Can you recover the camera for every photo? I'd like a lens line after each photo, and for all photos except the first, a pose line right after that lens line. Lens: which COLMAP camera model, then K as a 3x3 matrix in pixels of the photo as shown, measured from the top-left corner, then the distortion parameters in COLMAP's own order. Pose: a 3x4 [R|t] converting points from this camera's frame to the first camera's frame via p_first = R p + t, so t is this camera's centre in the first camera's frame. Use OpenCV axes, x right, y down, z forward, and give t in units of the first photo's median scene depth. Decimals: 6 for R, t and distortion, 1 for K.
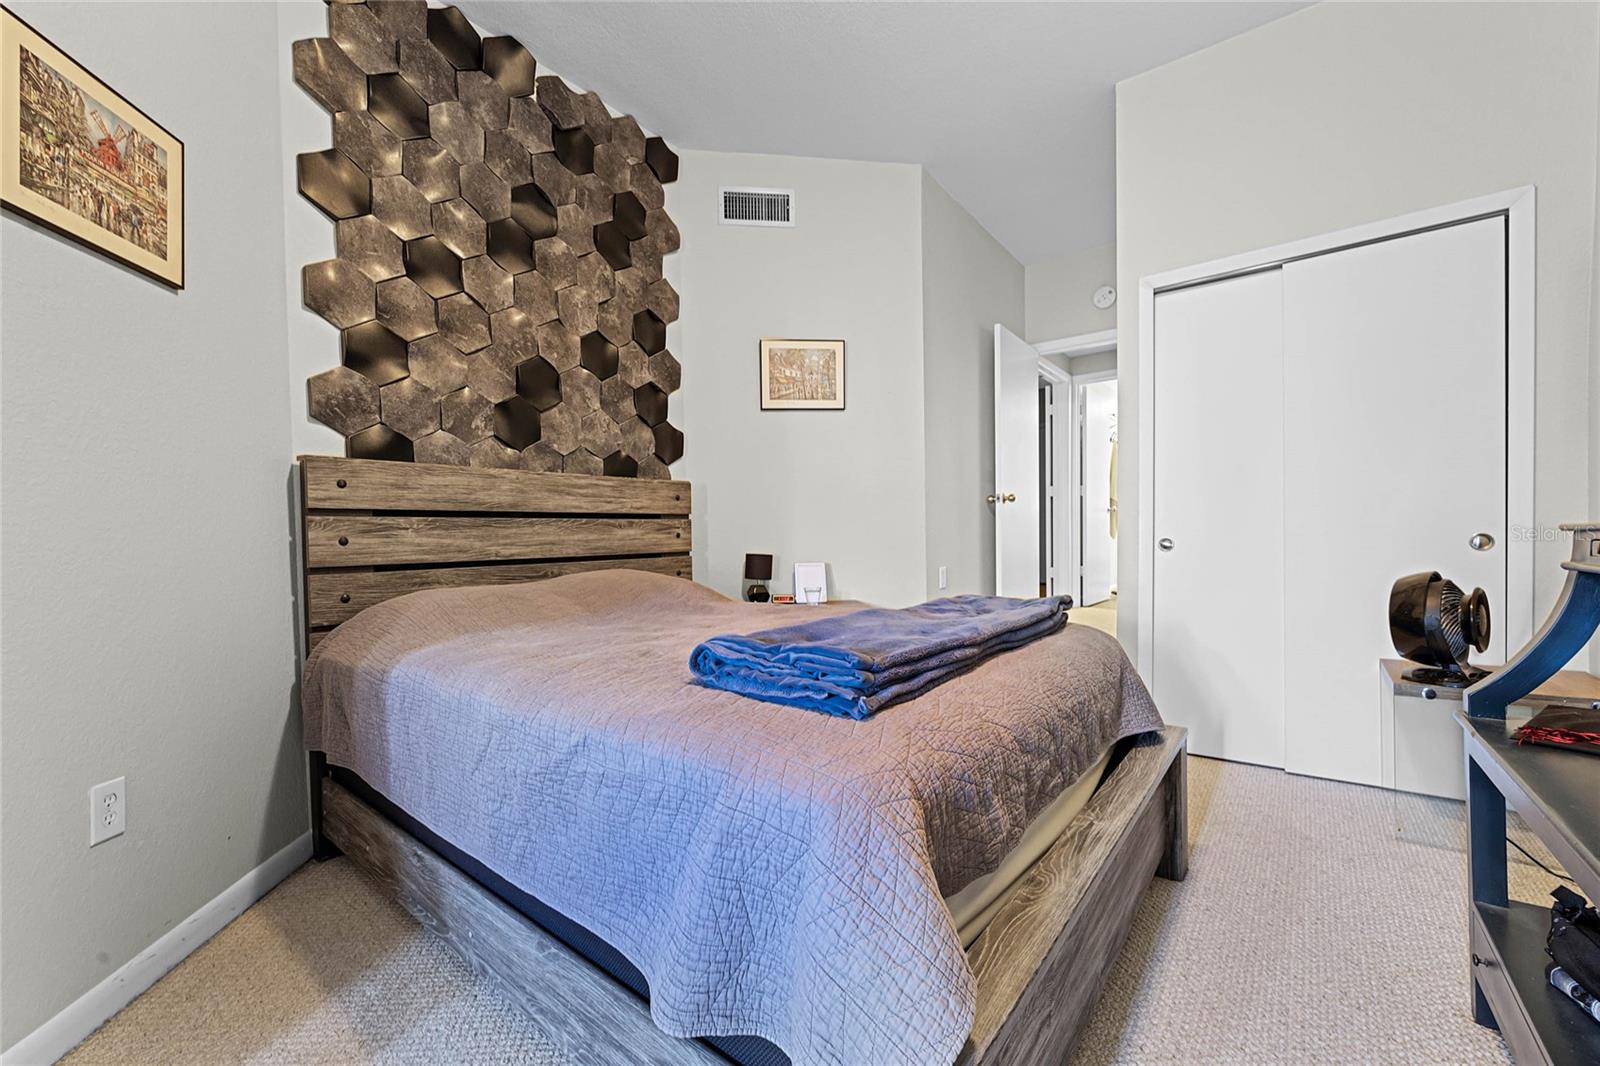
lens RADIAL K [[644.4, 0, 801.5], [0, 644.4, 559.2], [0, 0, 1]] dist [-0.000697, -0.000105]
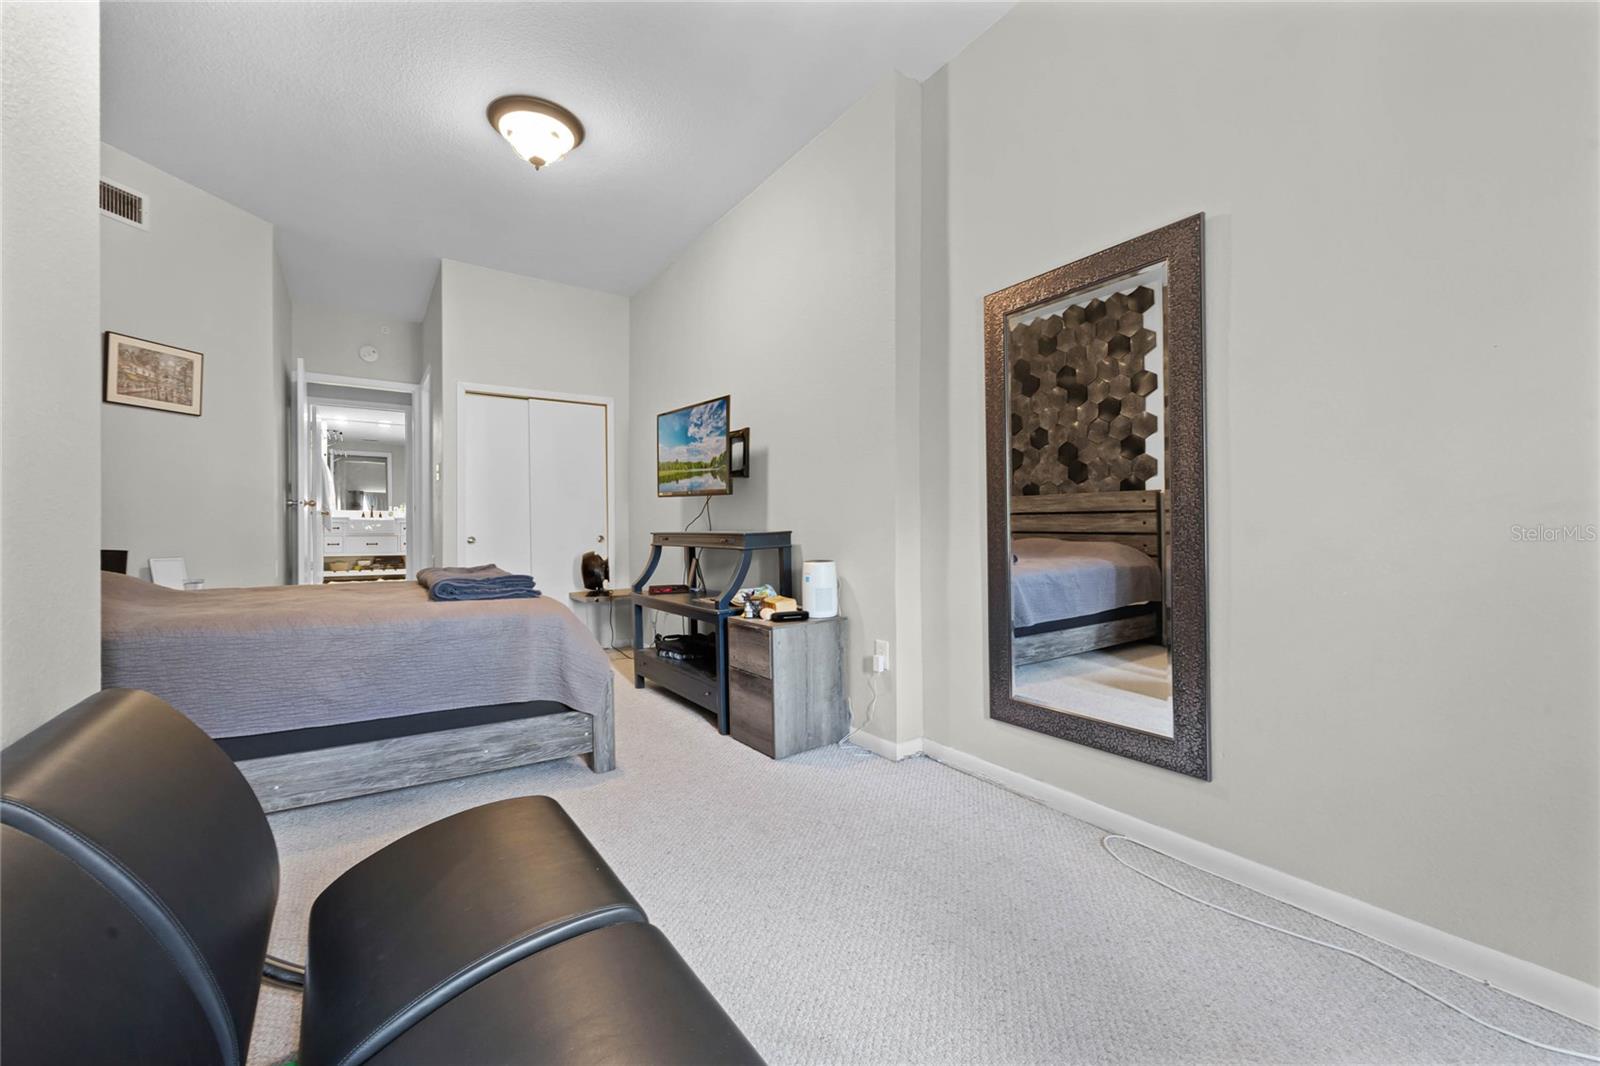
lens RADIAL K [[639.7, 0, 790.6], [0, 639.7, 526.9], [0, 0, 1]] dist [-0.001236, -0.000038]
pose [[0.314745, 0.021773, 0.948926, -0.645007], [0.030302, 0.998997, -0.032973, 0.018959], [-0.948692, 0.039132, 0.313770, -0.273893]]
